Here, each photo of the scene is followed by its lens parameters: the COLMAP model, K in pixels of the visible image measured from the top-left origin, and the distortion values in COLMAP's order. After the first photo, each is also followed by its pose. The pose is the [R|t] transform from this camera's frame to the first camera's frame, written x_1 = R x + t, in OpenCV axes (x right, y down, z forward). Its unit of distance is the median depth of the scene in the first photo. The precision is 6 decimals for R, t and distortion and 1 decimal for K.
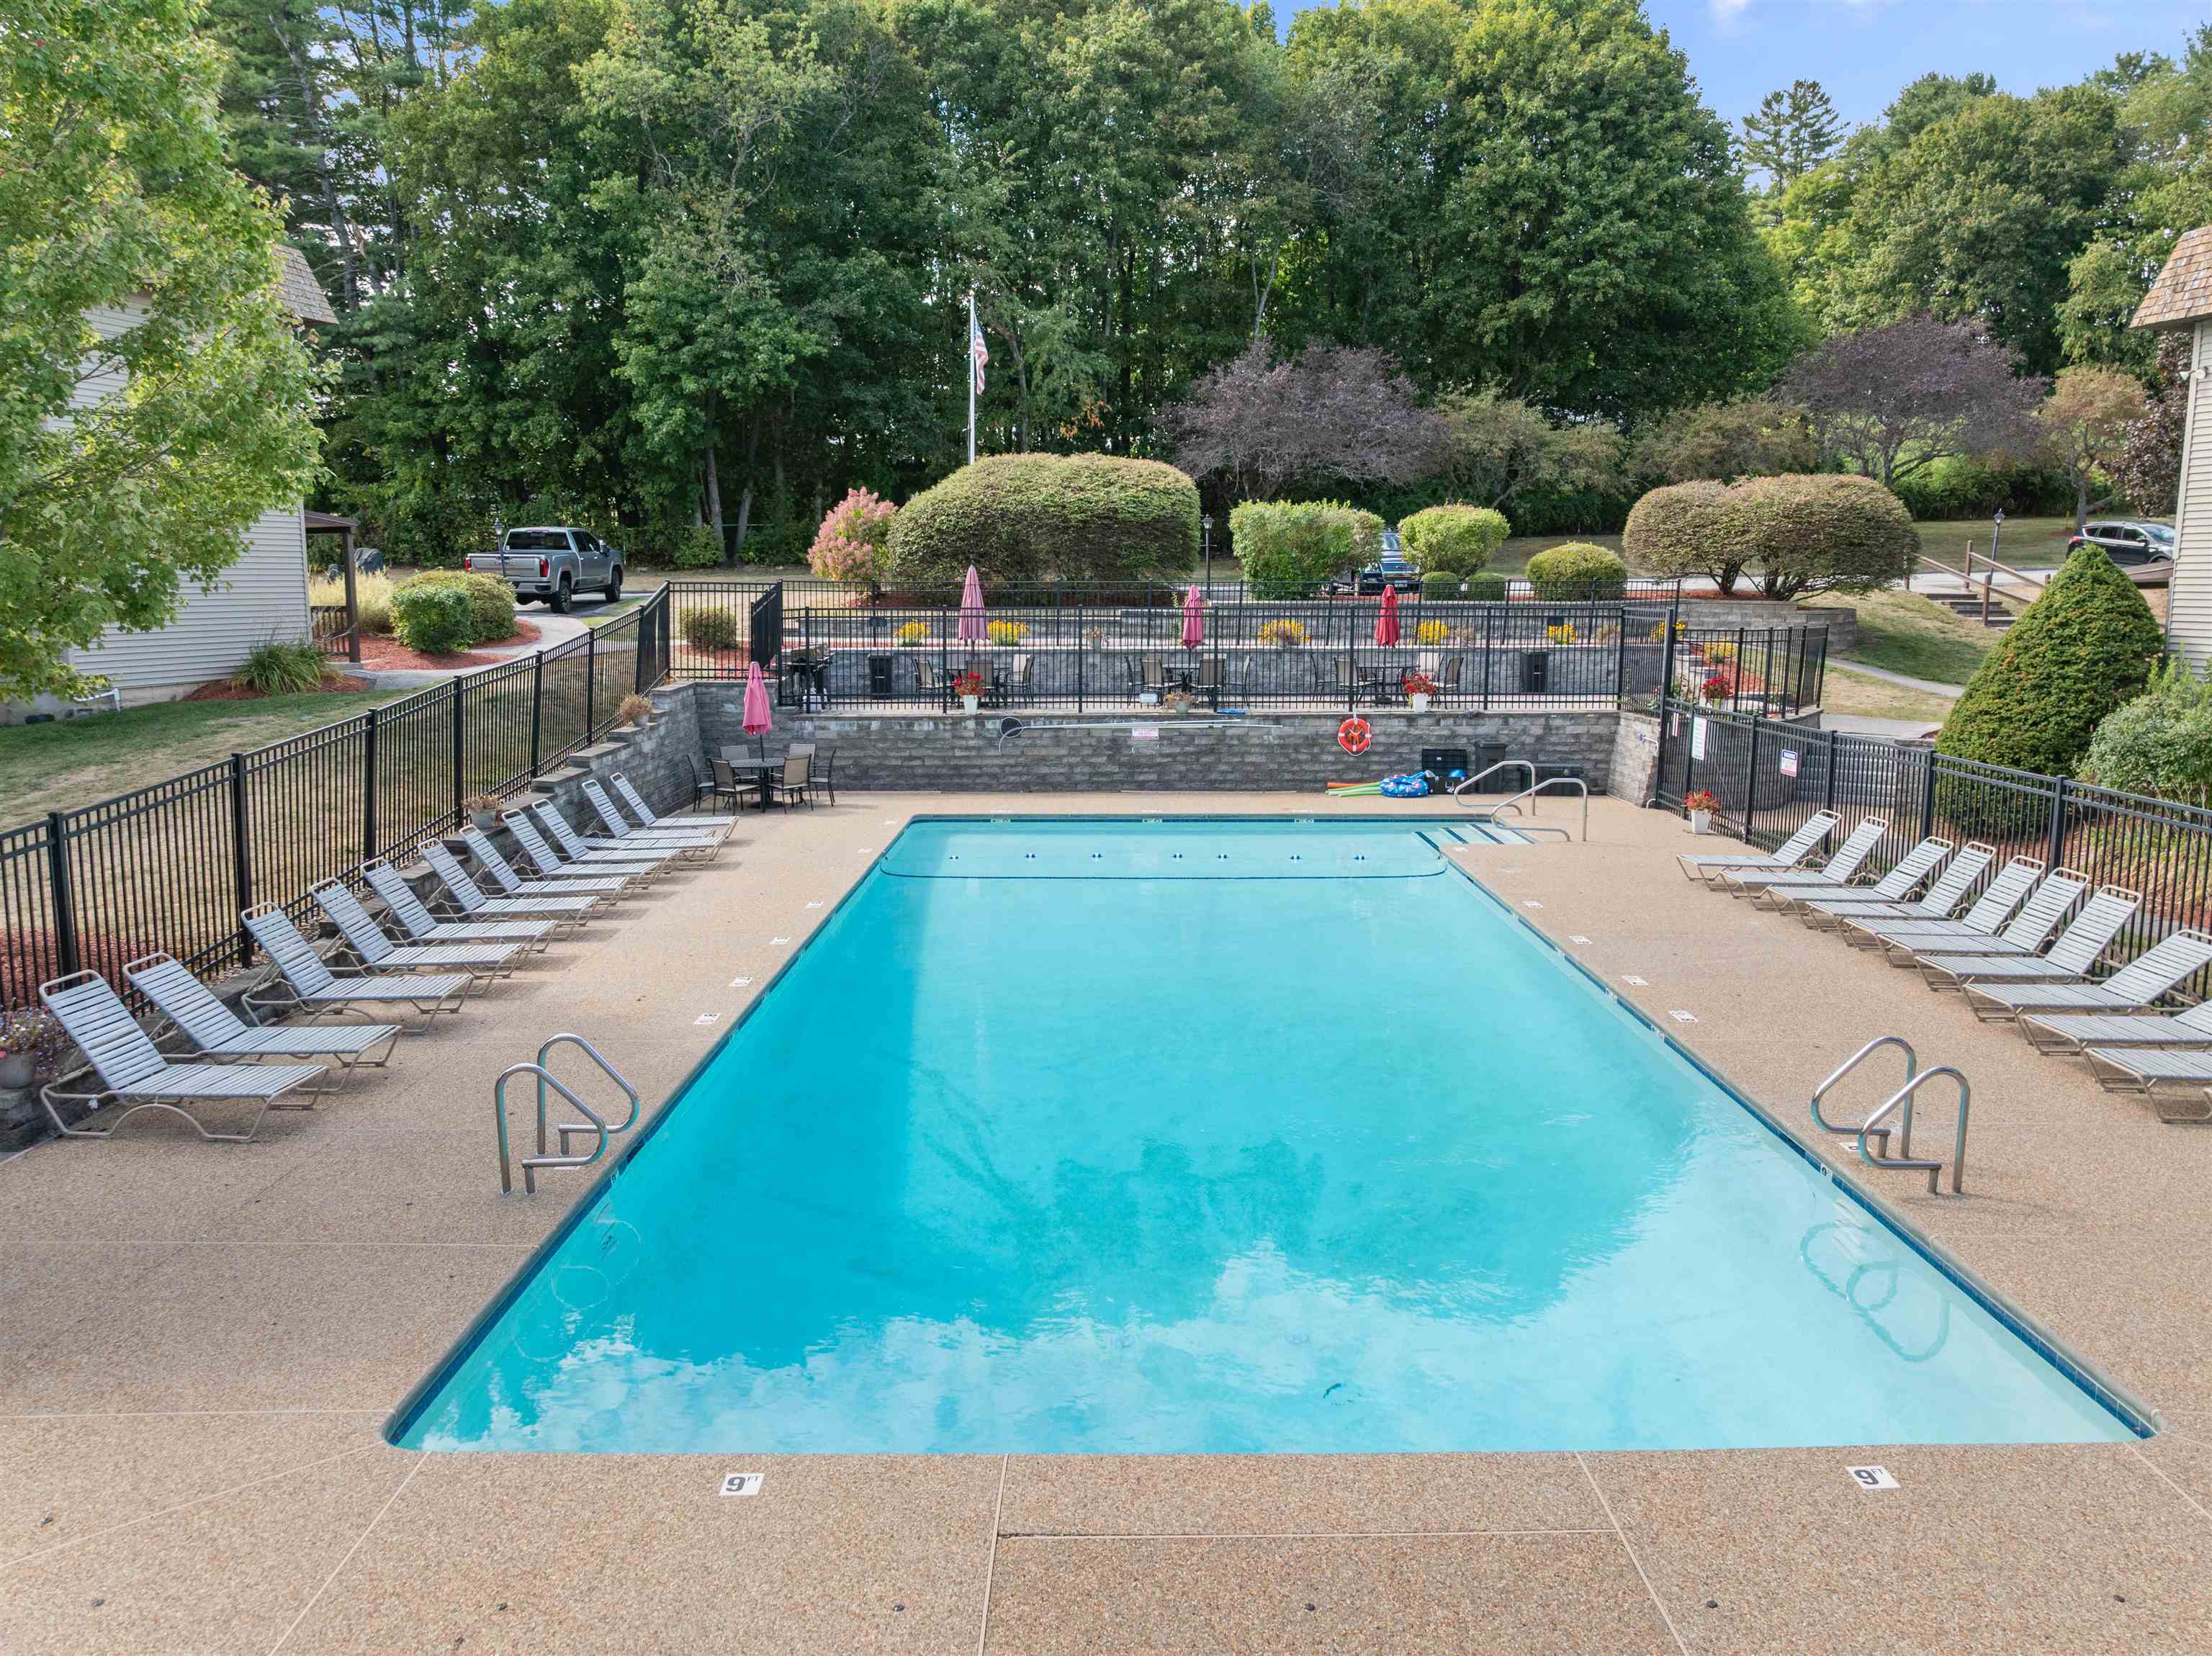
lens RADIAL K [[1544.4, 0, 1116.2], [0, 1544.4, 816.5], [0, 0, 1]] dist [-0.032616, -0.004724]
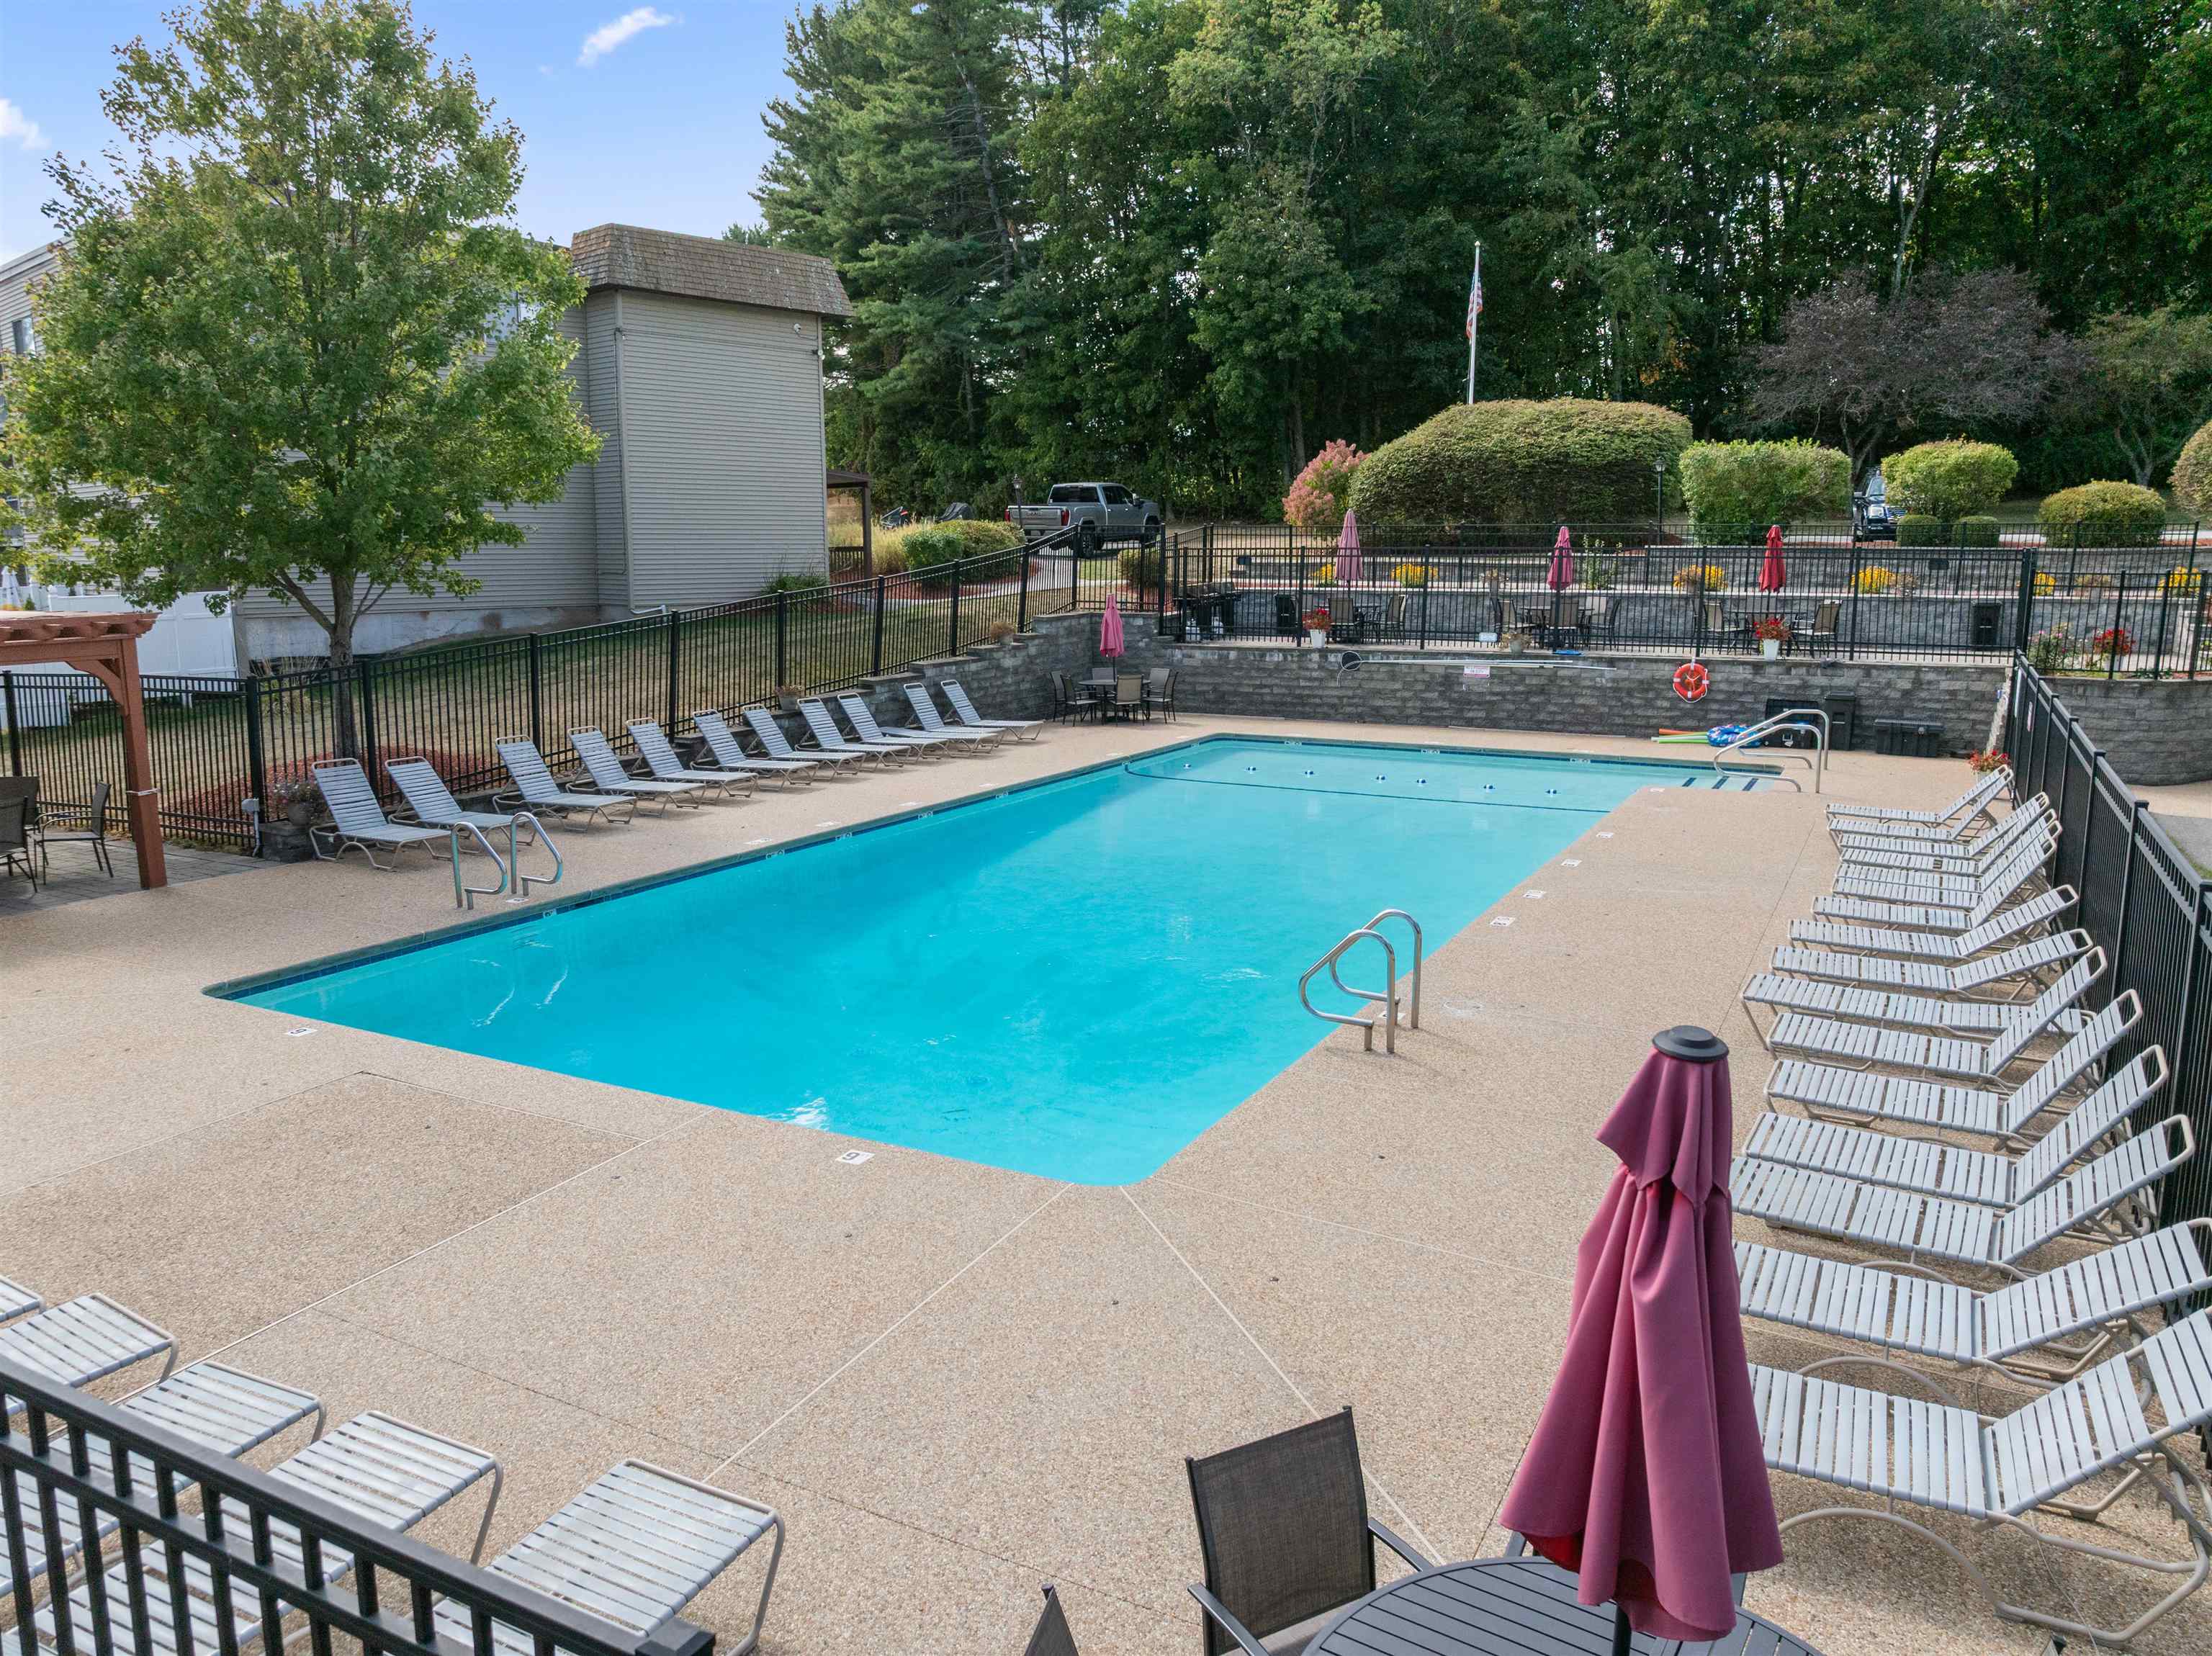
lens RADIAL K [[1538.8, 0, 1106.0], [0, 1538.8, 828.0], [0, 0, 1]] dist [-0.056053, 0.029258]
pose [[0.887001, 0.081065, -0.454597, 0.268198], [-0.066426, 0.996631, 0.048113, 0.016722], [0.456965, -0.012479, 0.889397, -0.011272]]
